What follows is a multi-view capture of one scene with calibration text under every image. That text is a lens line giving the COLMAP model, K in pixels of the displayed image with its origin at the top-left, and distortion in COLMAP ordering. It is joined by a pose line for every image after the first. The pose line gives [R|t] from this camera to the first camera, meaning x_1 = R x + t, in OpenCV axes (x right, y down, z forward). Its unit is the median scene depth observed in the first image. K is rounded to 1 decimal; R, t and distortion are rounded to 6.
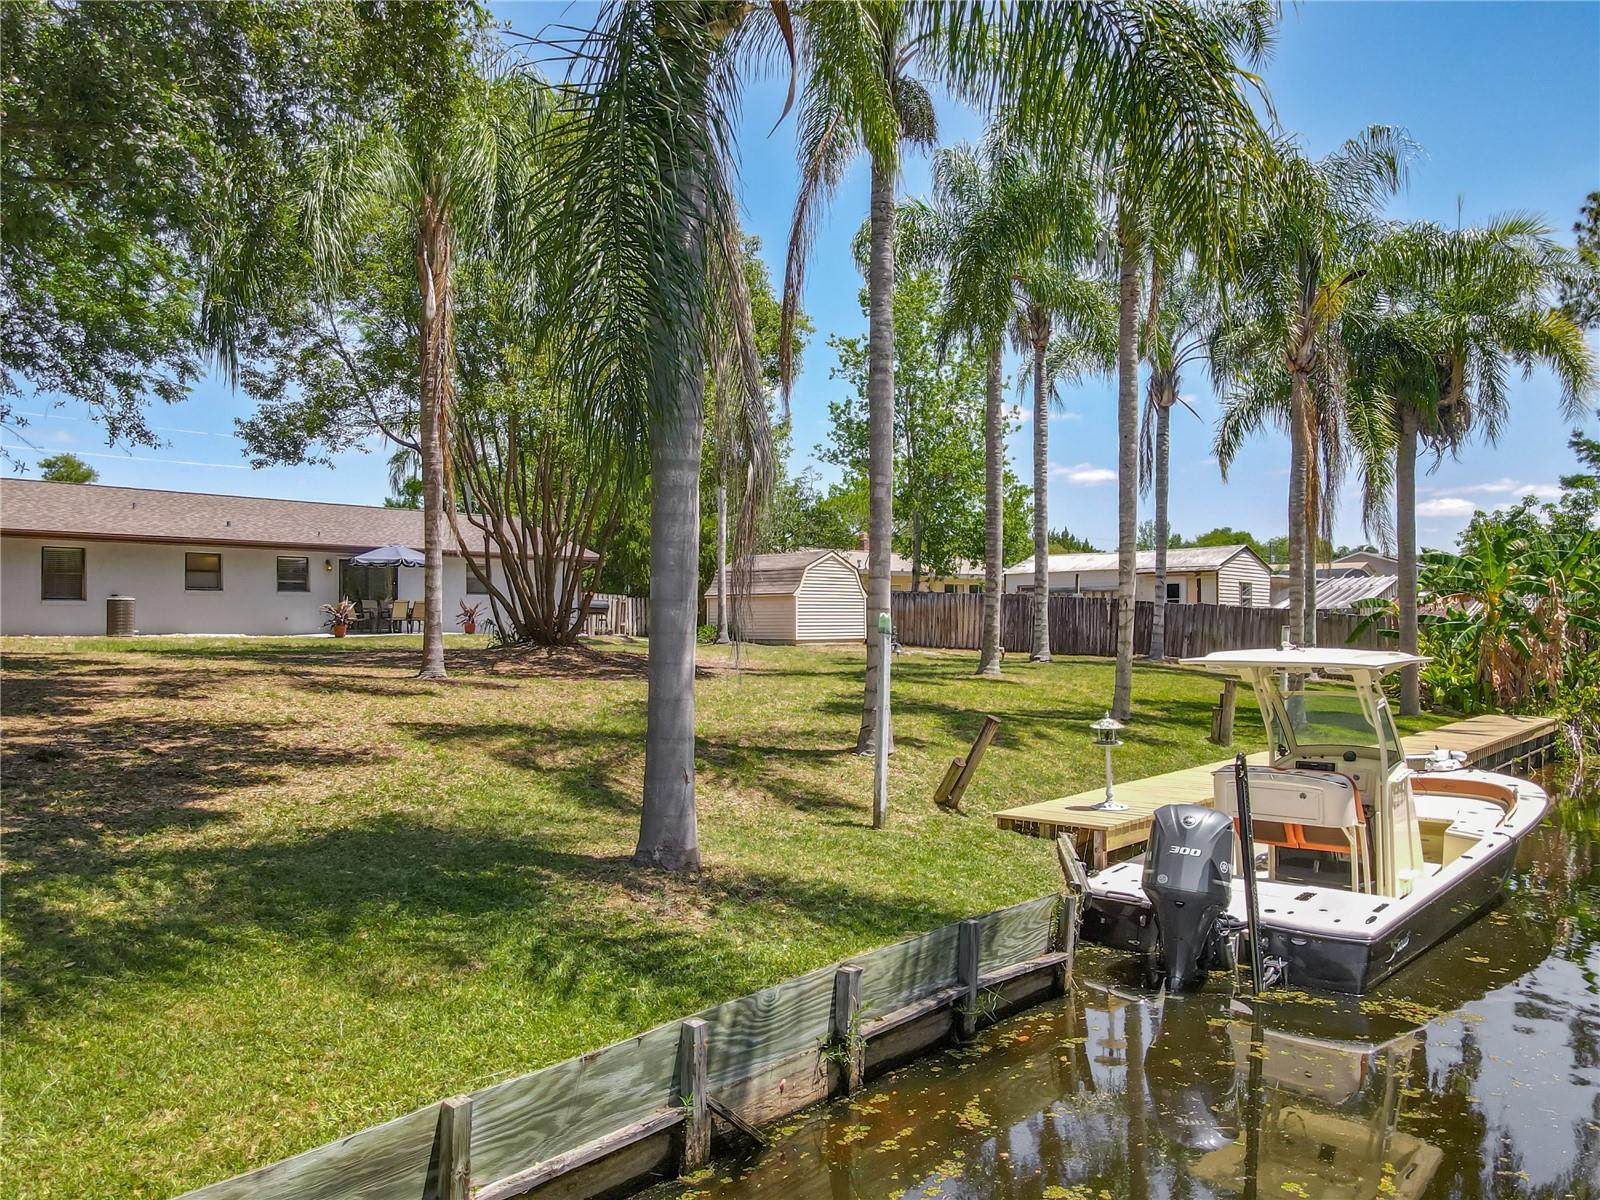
lens RADIAL K [[1174.6, 0, 789.7], [0, 1174.6, 600.0], [0, 0, 1]] dist [0.006438, 0.011286]
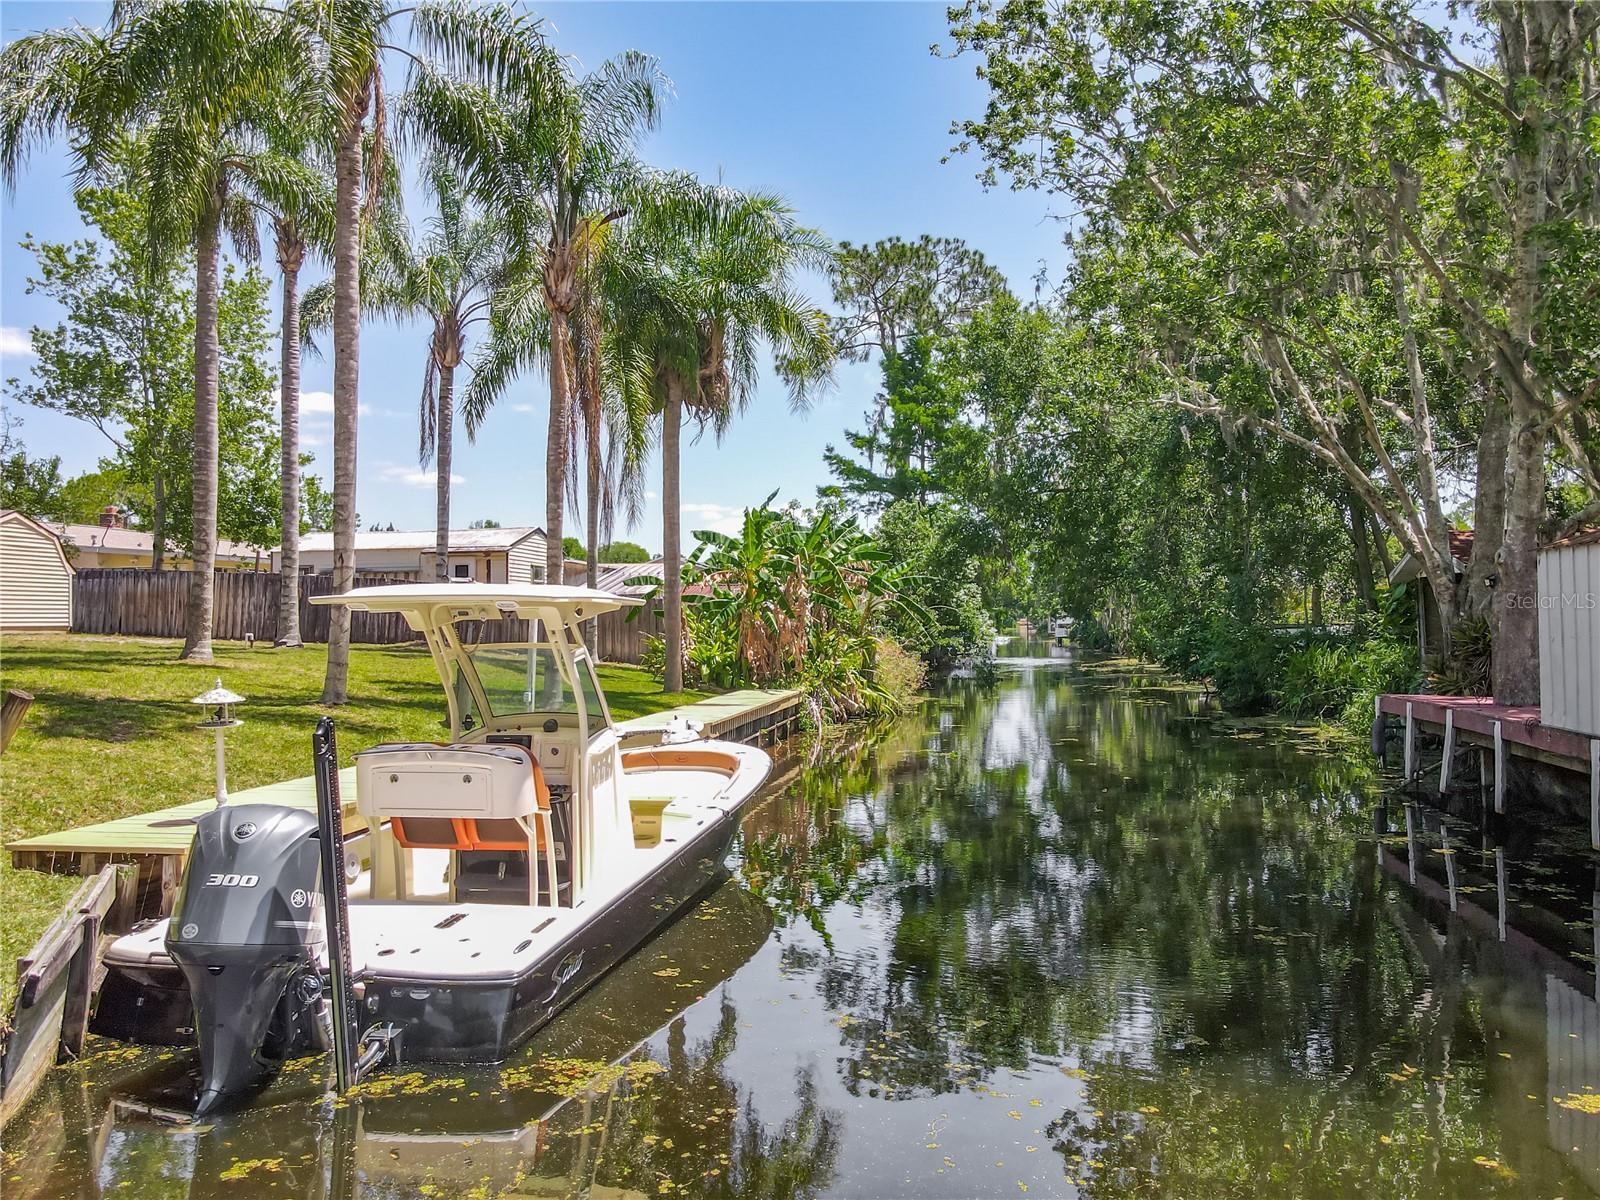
lens RADIAL K [[1174.6, 0, 787.4], [0, 1174.6, 598.5], [0, 0, 1]] dist [0.006438, 0.011286]
pose [[0.853897, 0.009460, 0.520357, 0.122445], [-0.007087, 0.999953, -0.006550, 0.031434], [-0.520394, 0.001905, 0.853924, 0.149421]]
